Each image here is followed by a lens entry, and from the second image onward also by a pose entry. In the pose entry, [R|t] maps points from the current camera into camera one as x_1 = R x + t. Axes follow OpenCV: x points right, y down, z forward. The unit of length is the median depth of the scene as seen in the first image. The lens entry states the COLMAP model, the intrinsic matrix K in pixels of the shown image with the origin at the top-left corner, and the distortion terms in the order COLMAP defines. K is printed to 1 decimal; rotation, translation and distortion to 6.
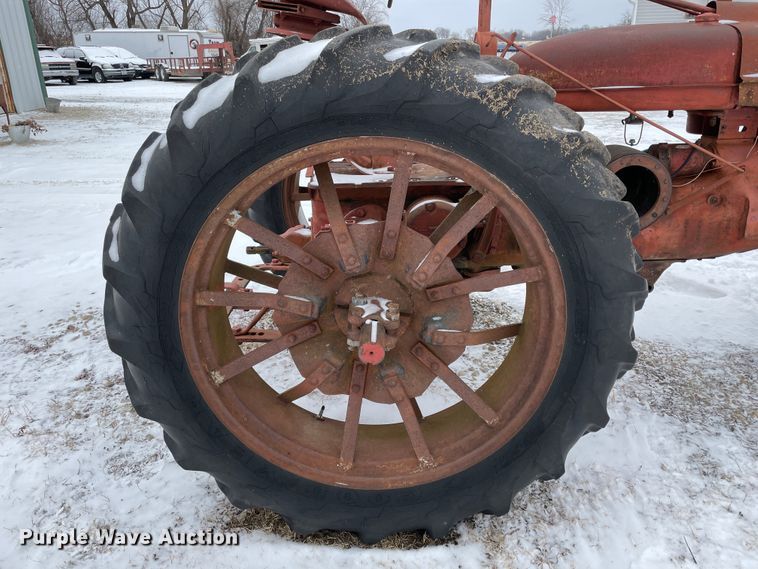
lens RADIAL K [[570.5, 0, 383.7], [0, 570.5, 276.3], [0, 0, 1]] dist [0.079508, -0.105776]
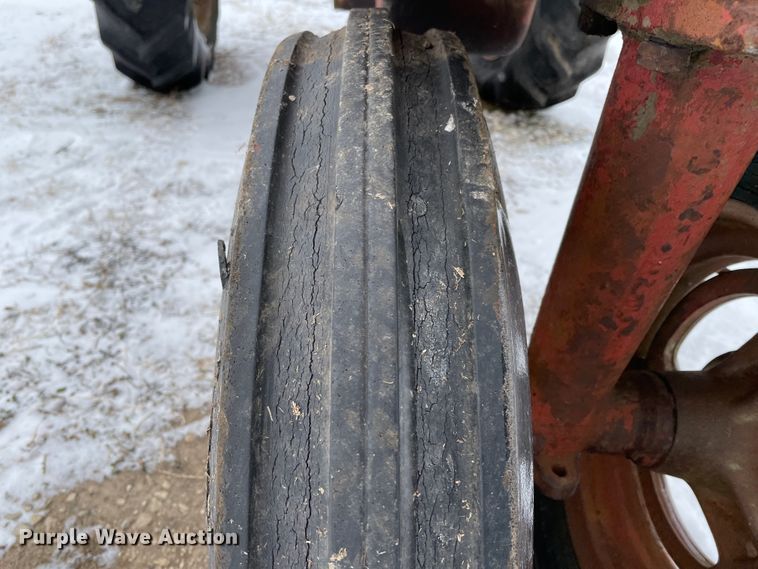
lens RADIAL K [[578.8, 0, 366.3], [0, 578.8, 284.5], [0, 0, 1]] dist [0.074686, -0.124565]
pose [[0.116481, 0.574190, -0.810394, 1.452500], [-0.446281, 0.759195, 0.473769, -0.082155], [0.887280, 0.306479, 0.344682, 1.078418]]
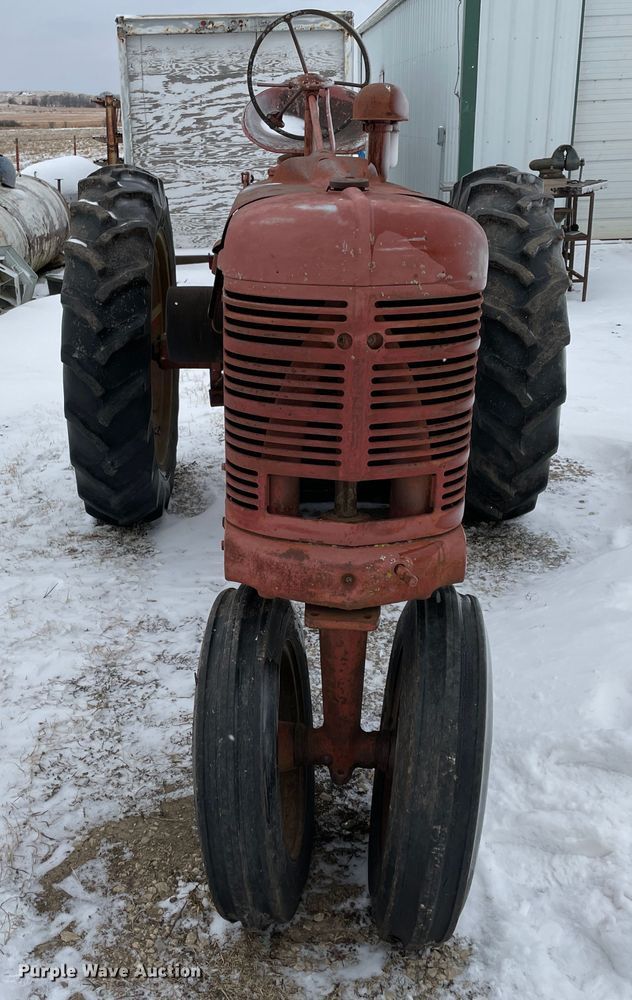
lens RADIAL K [[1008.1, 0, 269.7], [0, 1008.1, 495.6], [0, 0, 1]] dist [0.066408, -0.024967]
pose [[0.011873, 0.367434, -0.929974, 2.238094], [-0.356304, 0.870547, 0.339405, -0.552189], [0.934295, 0.327324, 0.141254, 0.955300]]
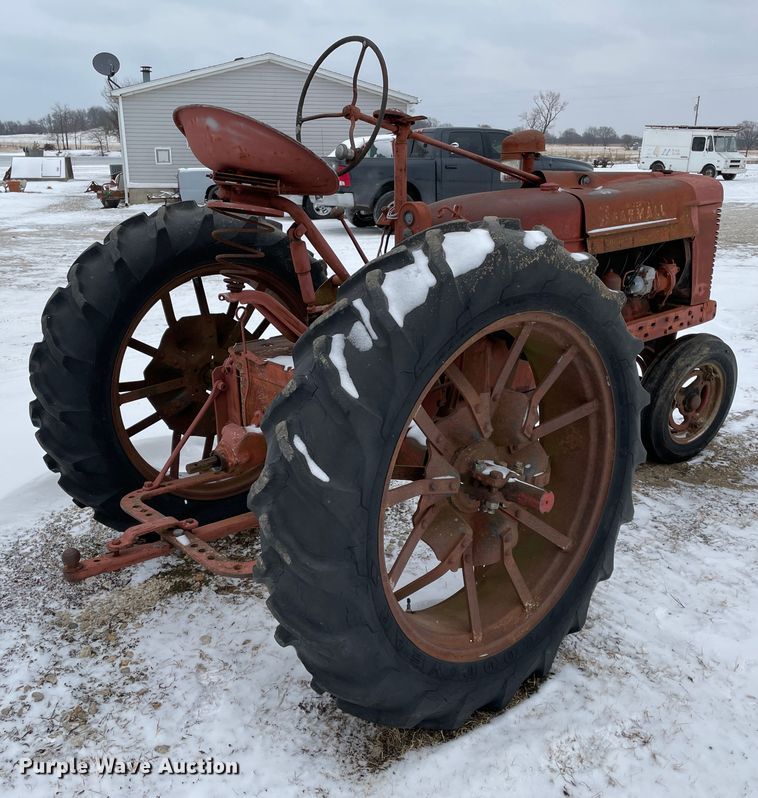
lens RADIAL K [[795.0, 0, 370.7], [0, 795.0, 392.6], [0, 0, 1]] dist [0.096622, -0.132205]
pose [[0.748535, -0.177998, 0.638758, -0.917530], [0.231217, 0.972902, 0.000158, -0.112651], [-0.621477, 0.147573, 0.769408, -0.010470]]
